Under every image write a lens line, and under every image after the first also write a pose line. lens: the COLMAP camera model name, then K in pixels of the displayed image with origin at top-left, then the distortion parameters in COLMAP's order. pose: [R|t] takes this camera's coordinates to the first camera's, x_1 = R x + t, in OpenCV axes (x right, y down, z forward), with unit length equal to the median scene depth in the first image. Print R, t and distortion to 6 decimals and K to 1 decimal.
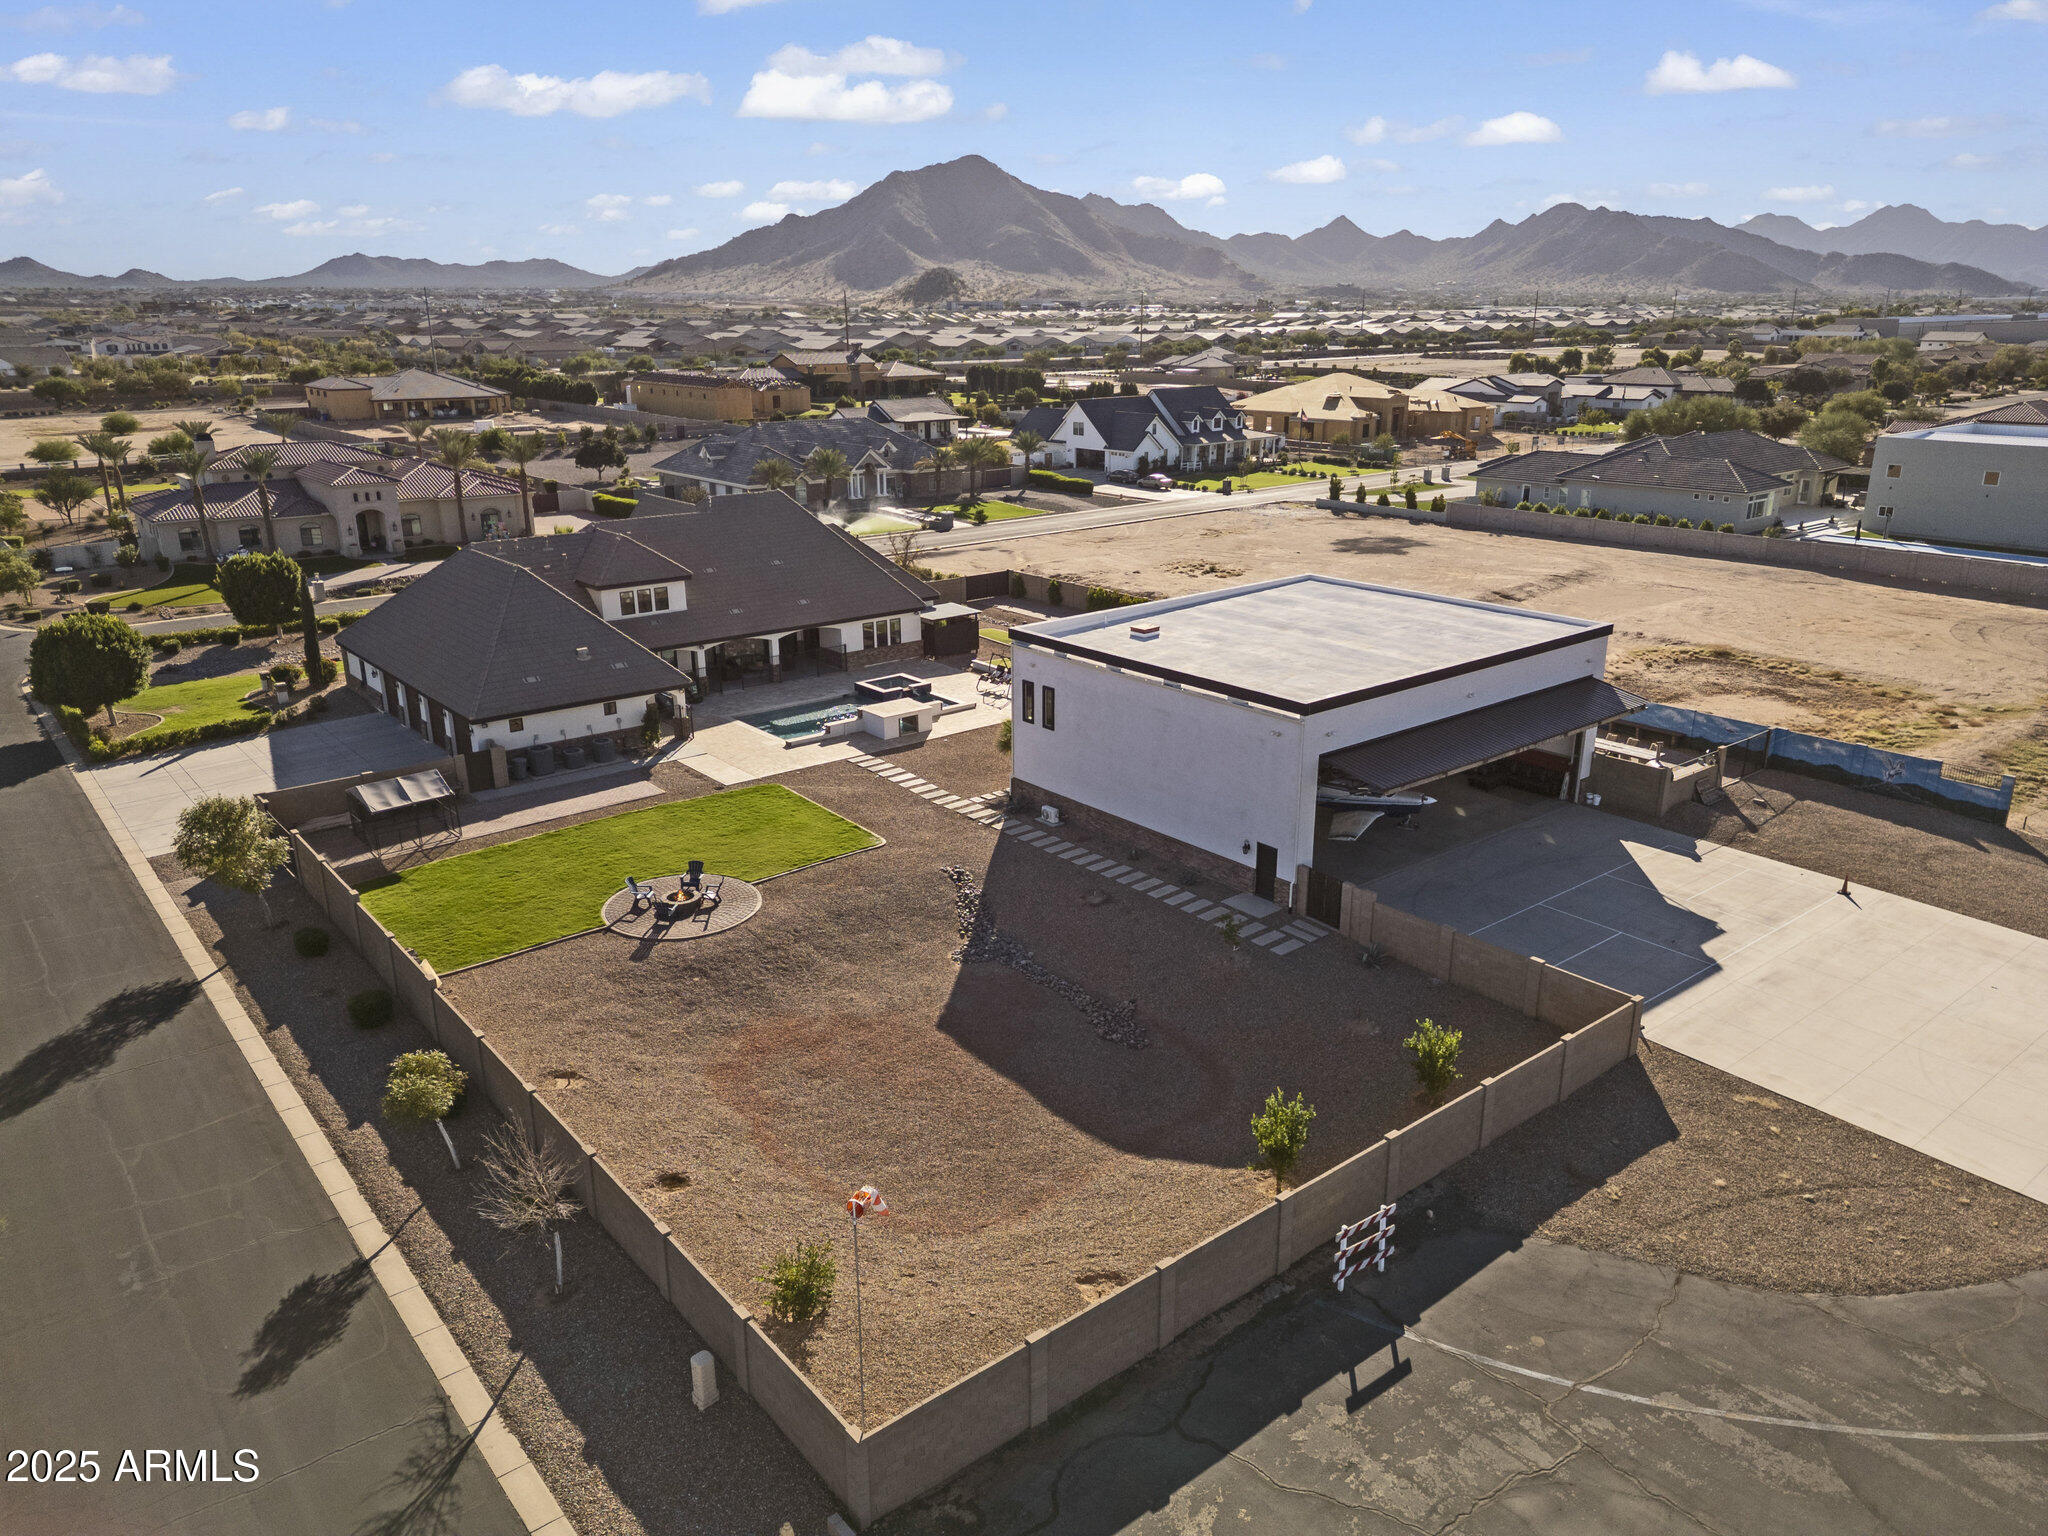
lens RADIAL K [[1440.1, 0, 1023.1], [0, 1440.1, 757.5], [0, 0, 1]] dist [0.080367, -0.086617]
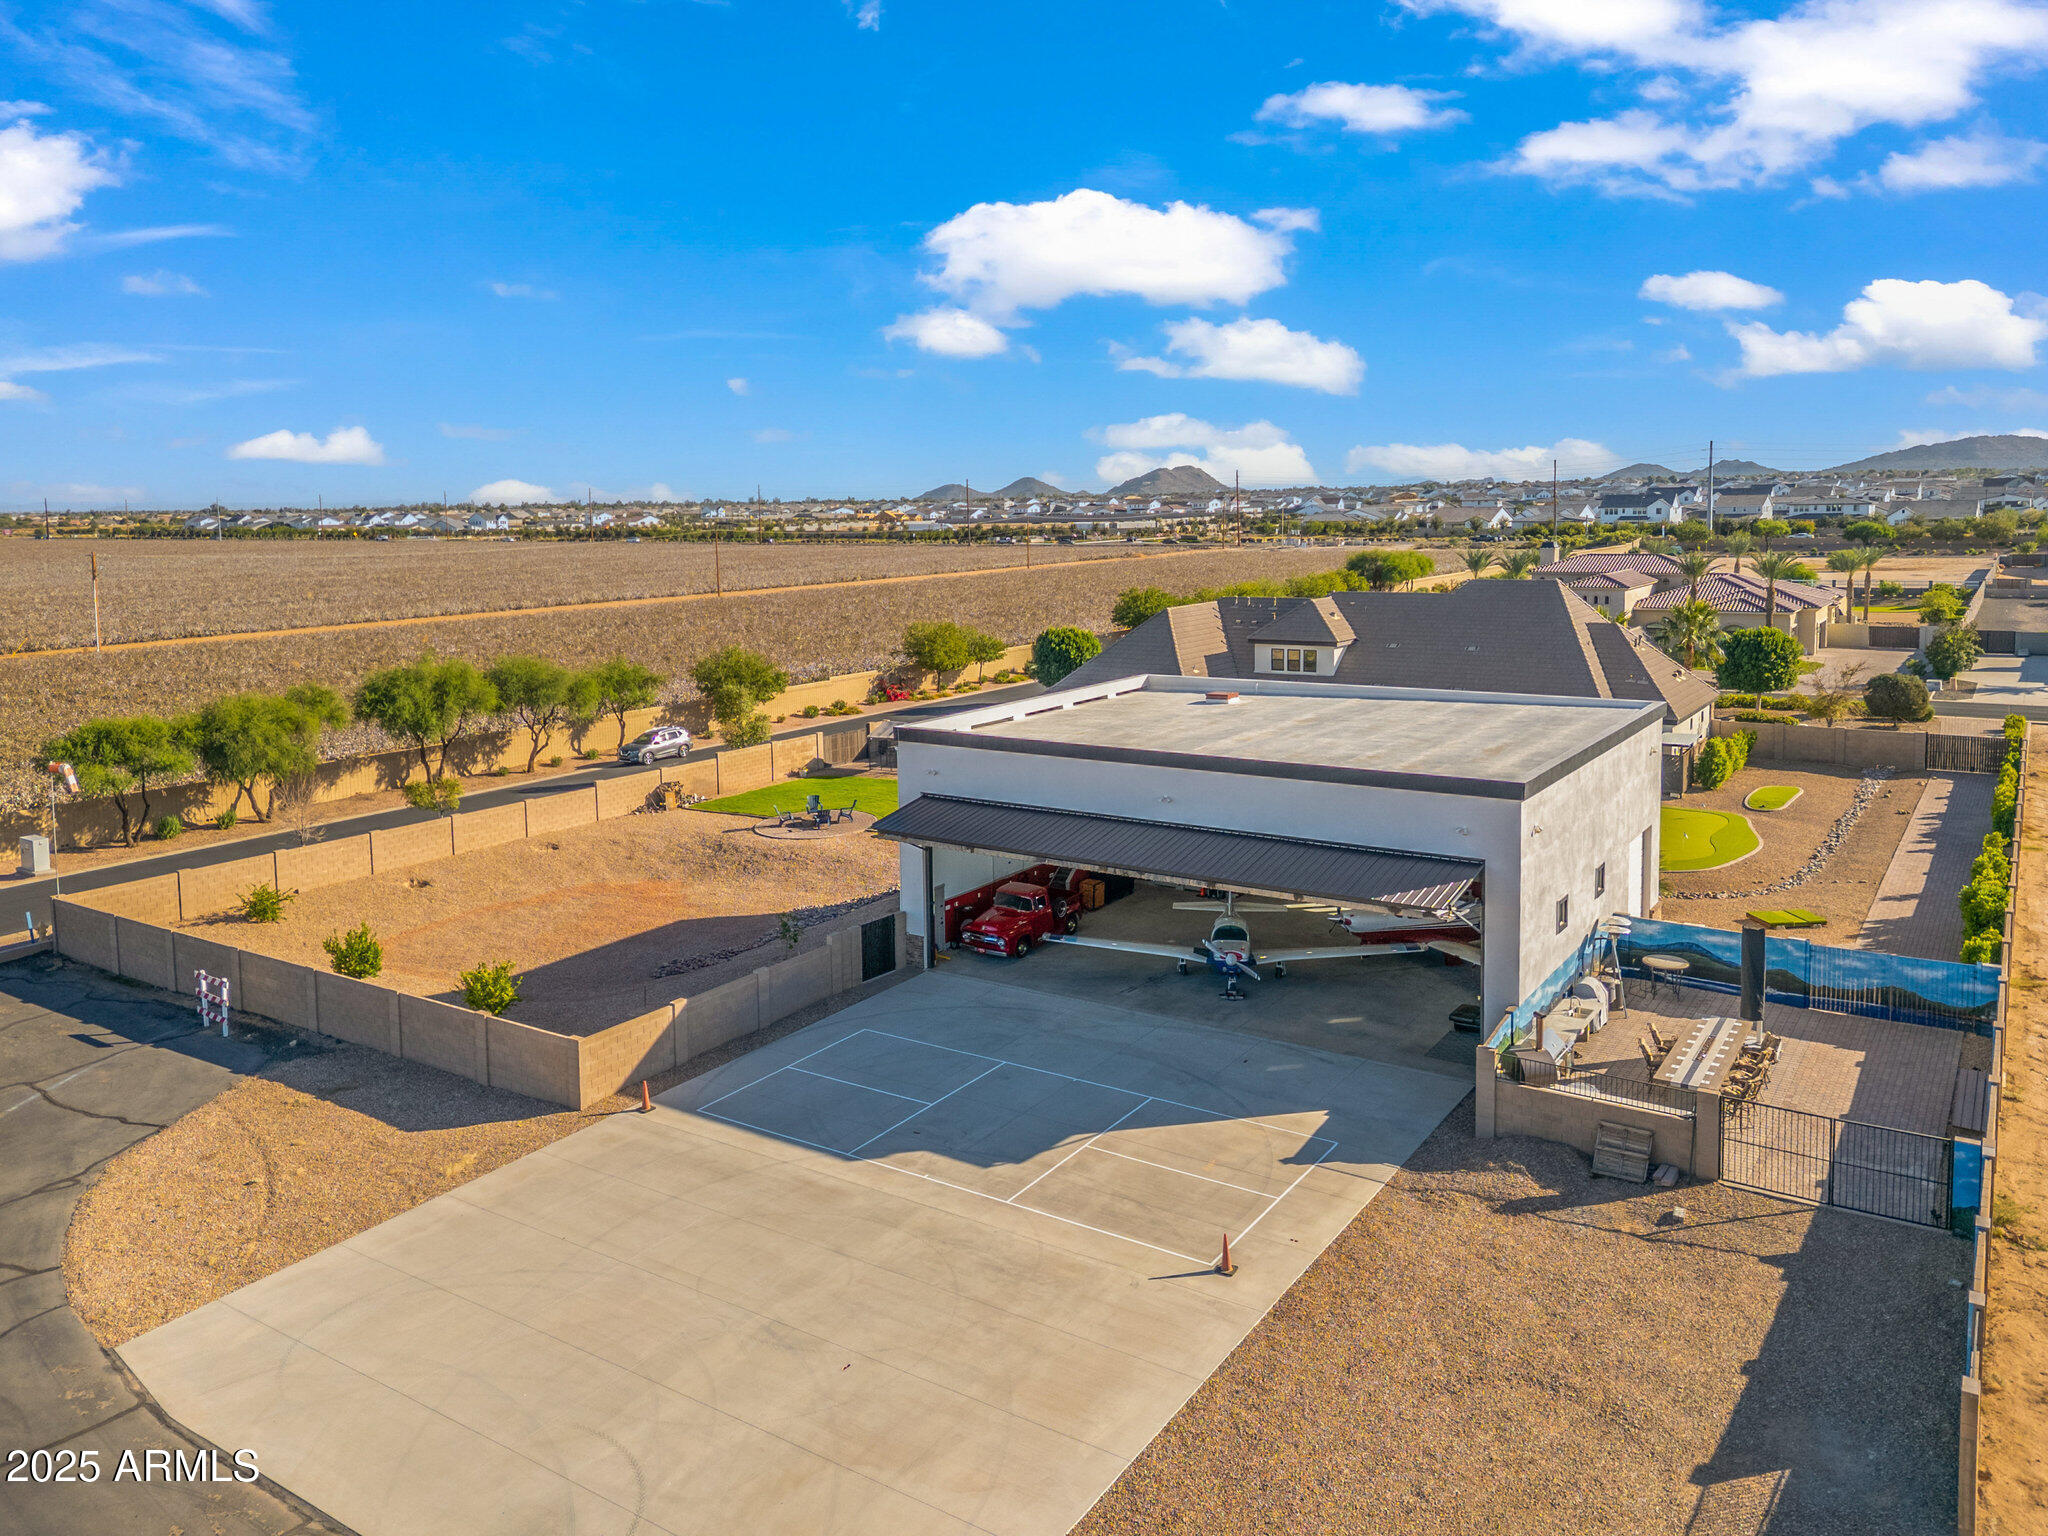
lens RADIAL K [[1440.1, 0, 1023.1], [0, 1440.1, 757.5], [0, 0, 1]] dist [0.080367, -0.086617]
pose [[0.282862, 0.162243, -0.945339, 0.886169], [-0.271165, 0.958910, 0.083435, -0.095123], [0.920032, 0.232742, 0.315234, 0.642973]]
